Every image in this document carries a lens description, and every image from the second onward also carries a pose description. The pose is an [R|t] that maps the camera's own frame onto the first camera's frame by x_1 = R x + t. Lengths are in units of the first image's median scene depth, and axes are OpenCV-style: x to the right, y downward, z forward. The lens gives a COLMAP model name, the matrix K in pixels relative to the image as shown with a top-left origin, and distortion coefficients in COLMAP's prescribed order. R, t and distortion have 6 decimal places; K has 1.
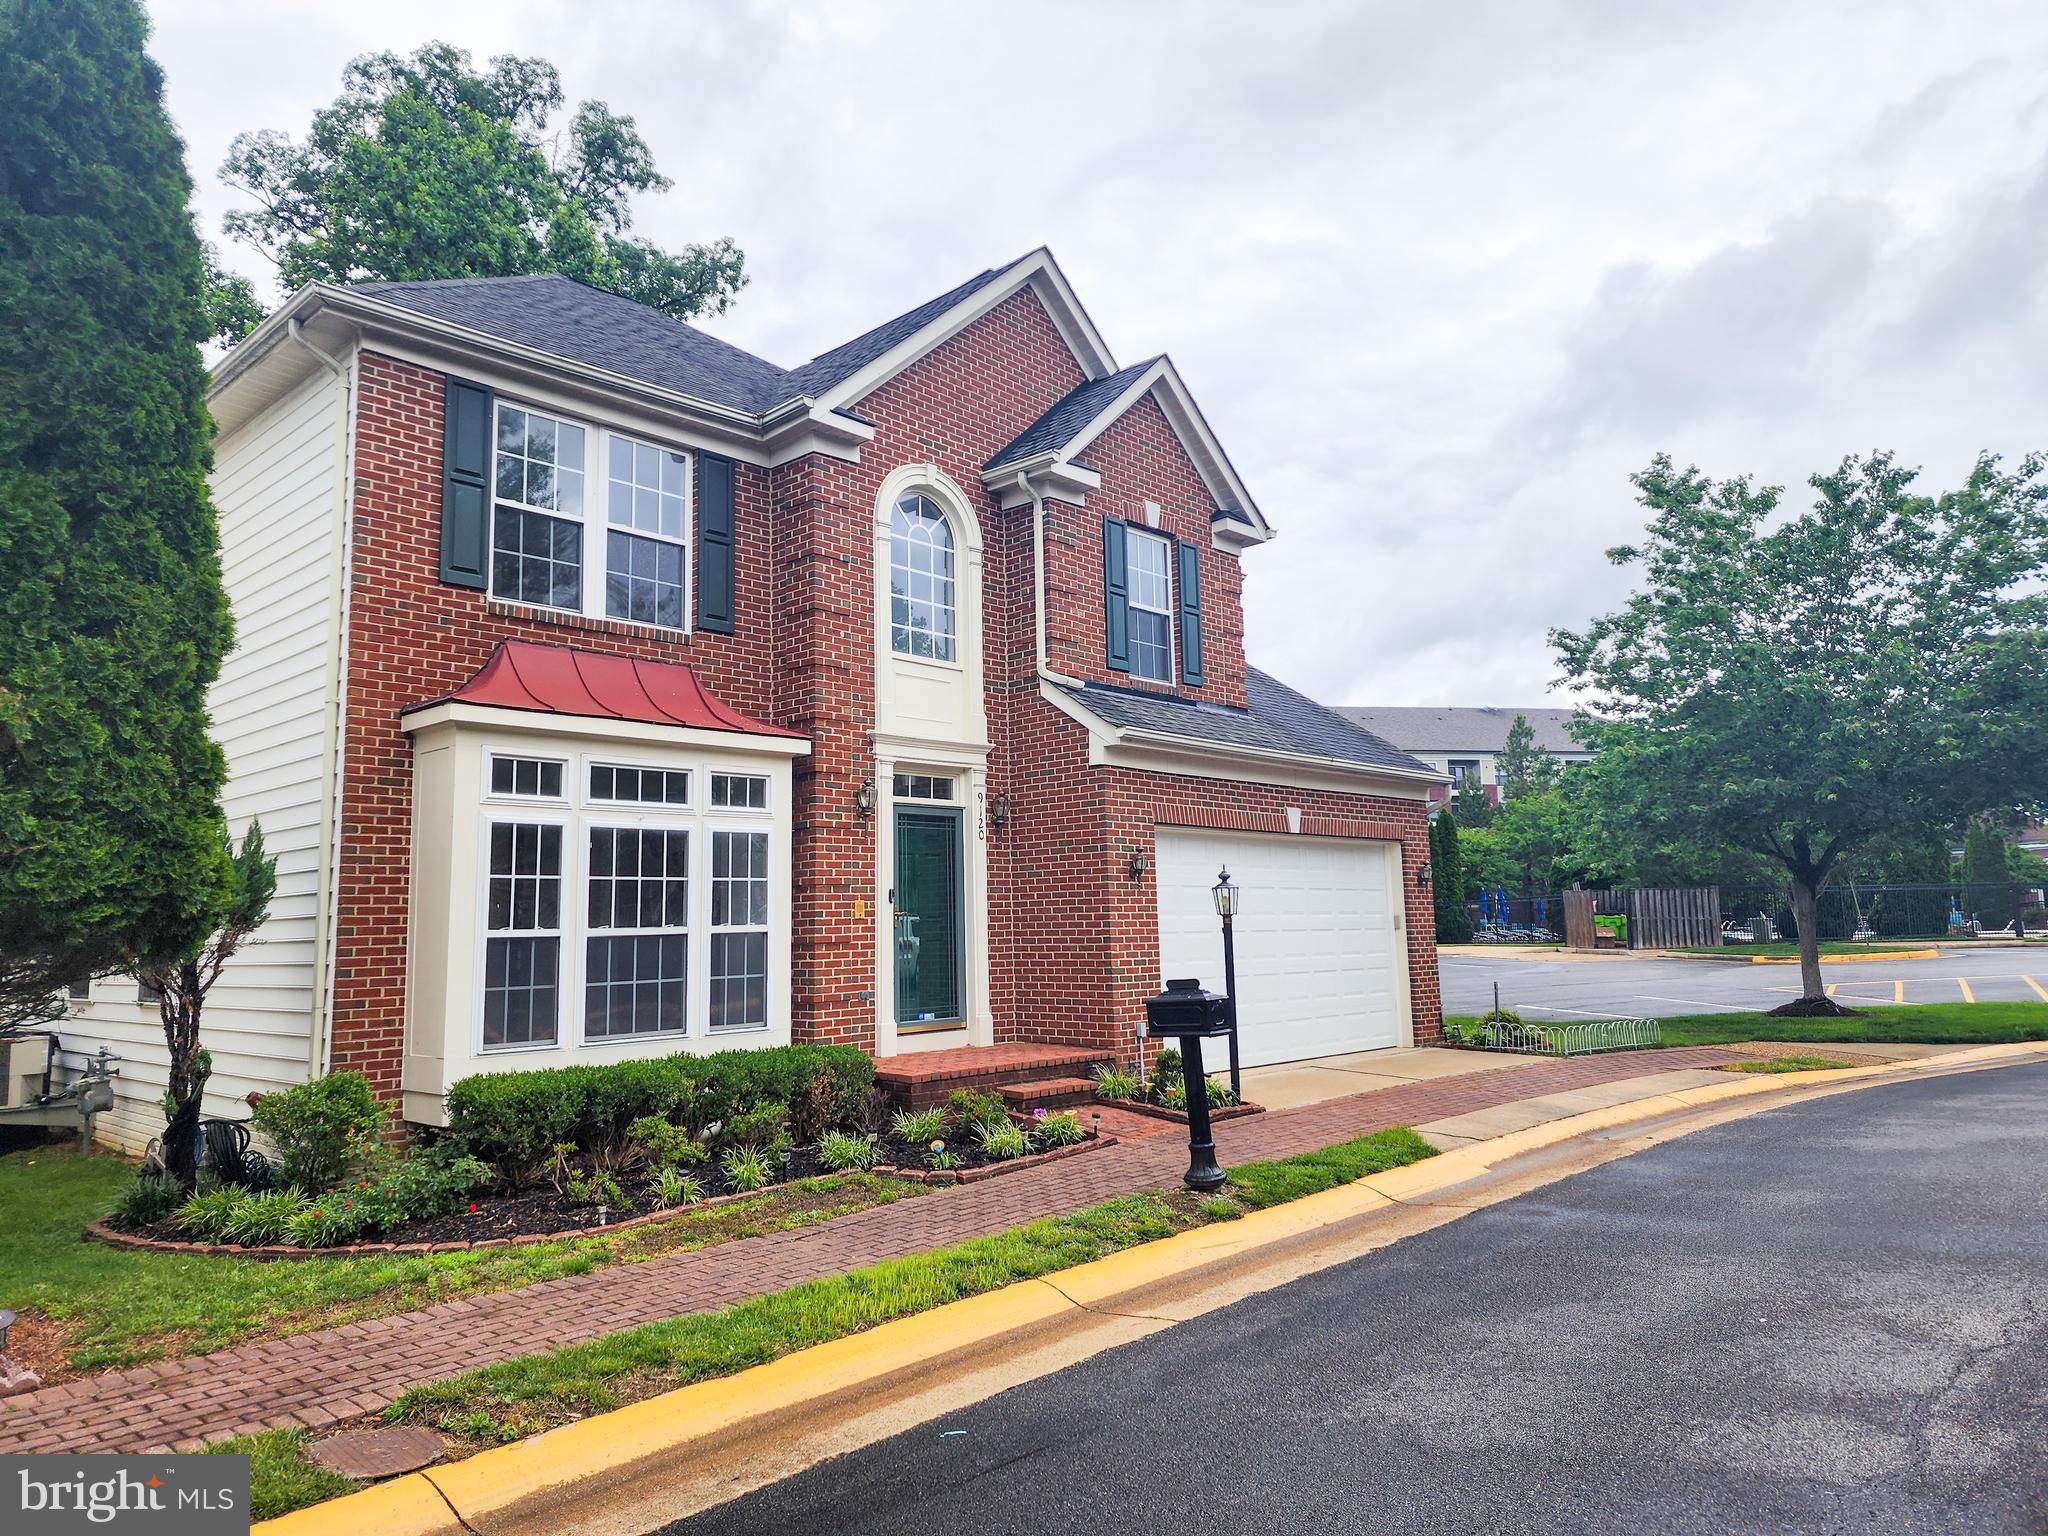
lens RADIAL K [[1344.1, 0, 1011.1], [0, 1344.1, 750.7], [0, 0, 1]] dist [0.105487, -0.099338]
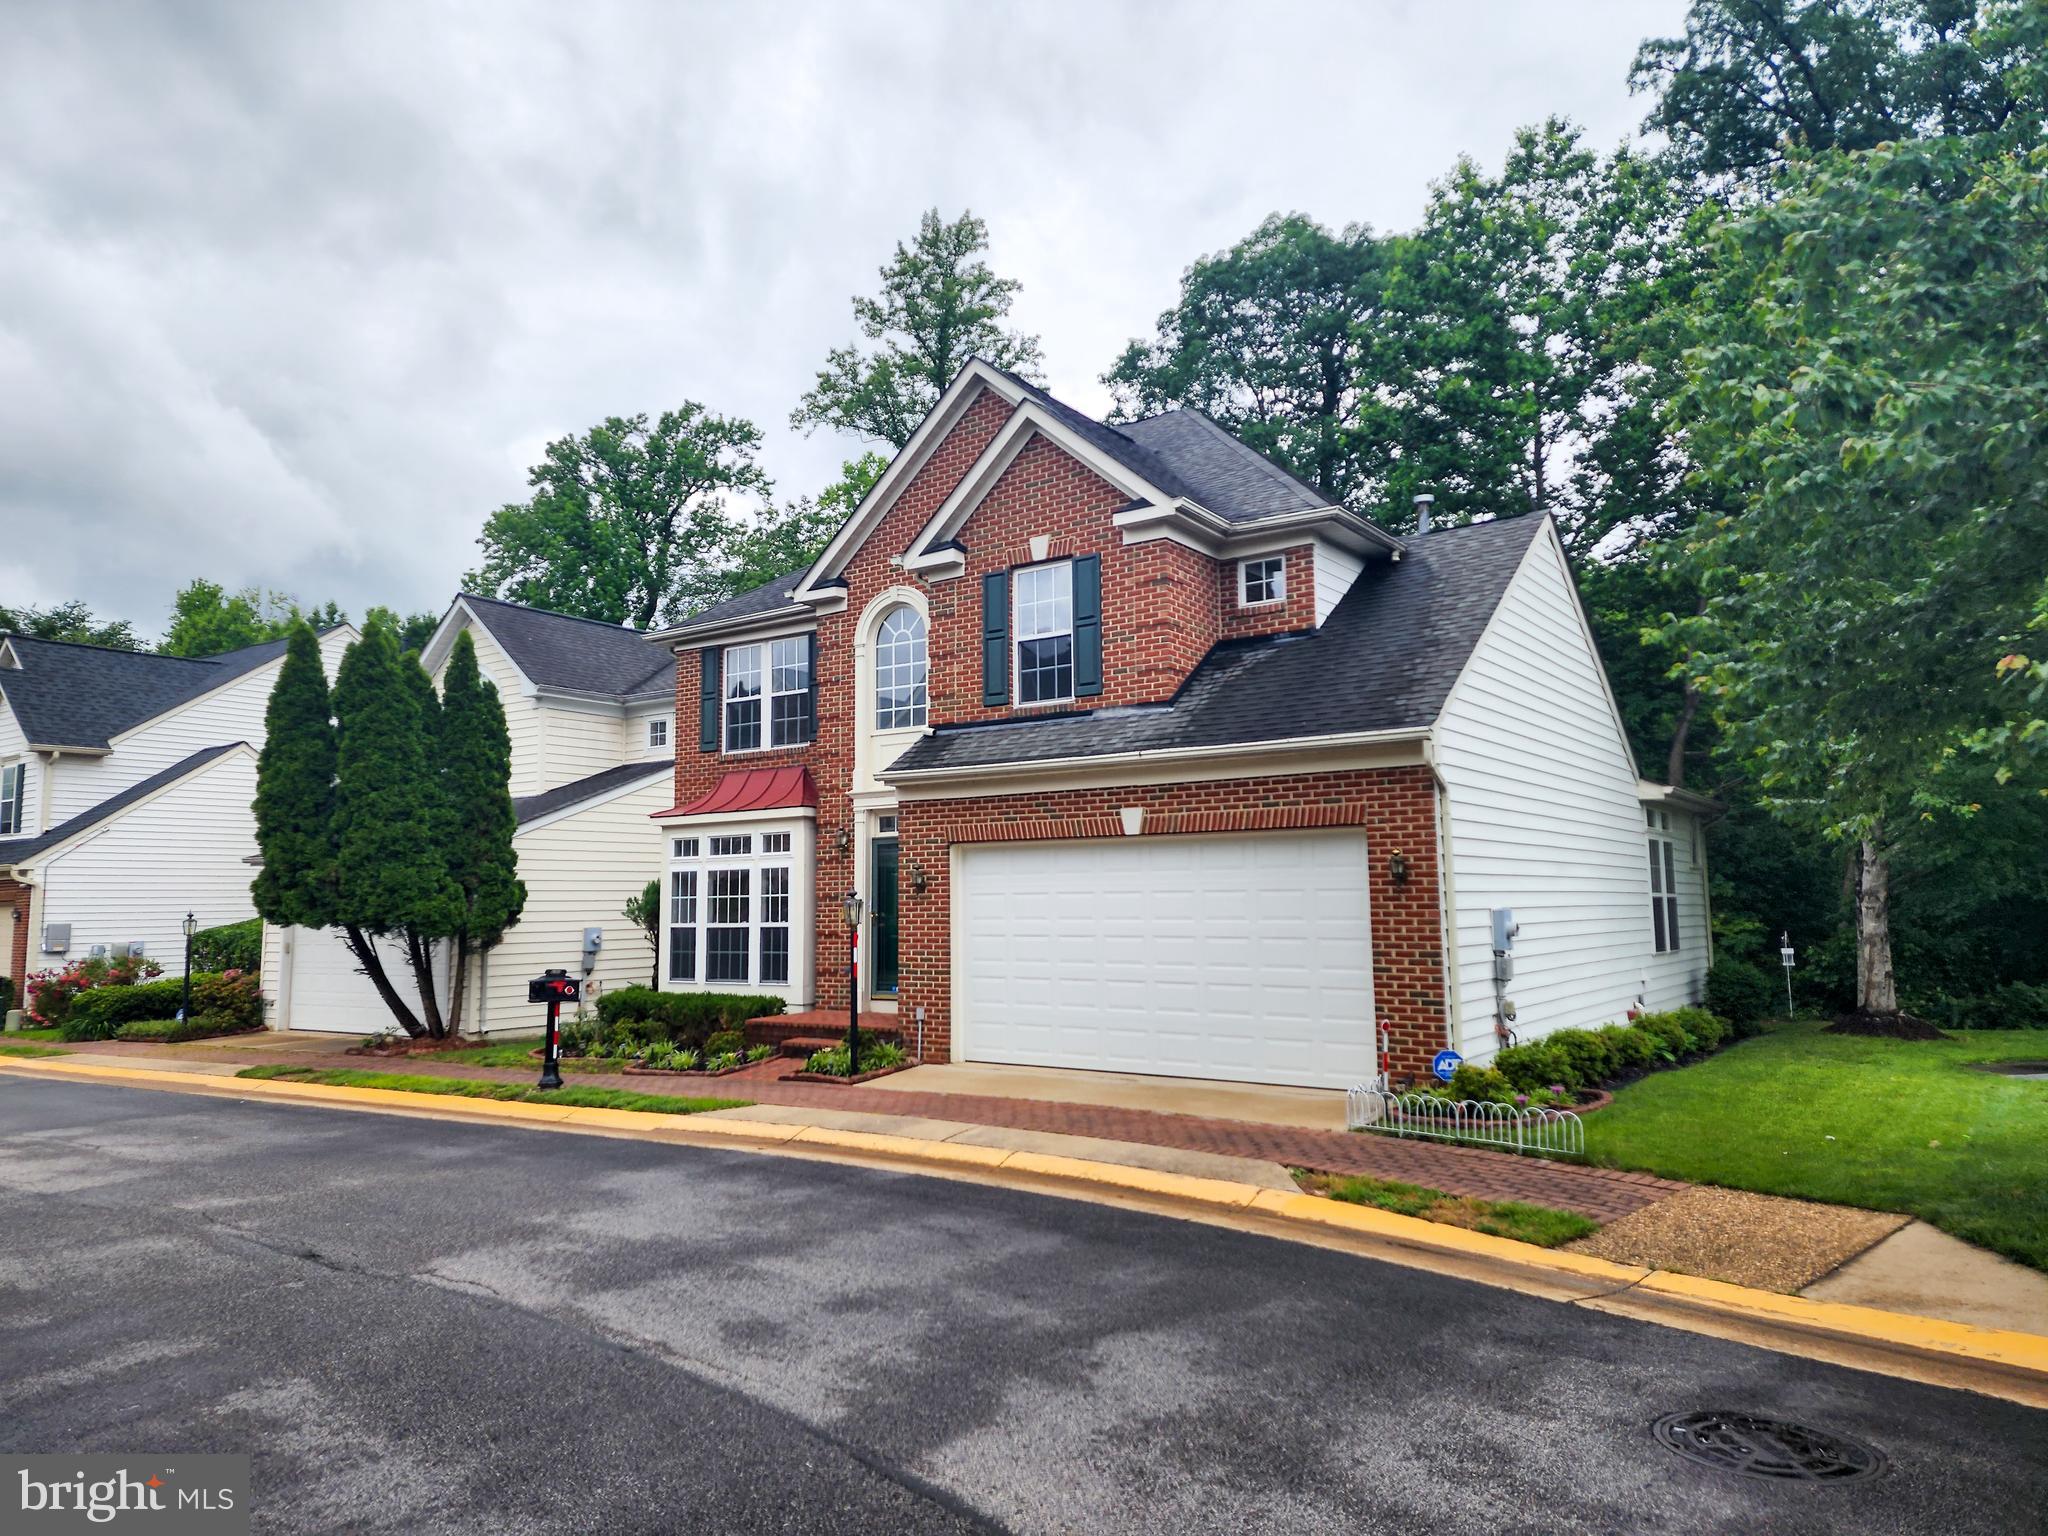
lens RADIAL K [[1344.1, 0, 1011.1], [0, 1344.1, 750.7], [0, 0, 1]] dist [0.105487, -0.099338]
pose [[0.154949, -0.094513, -0.983391, 1.530977], [0.138345, 0.987681, -0.073127, 0.081261], [0.978188, -0.124716, 0.166115, 1.039696]]
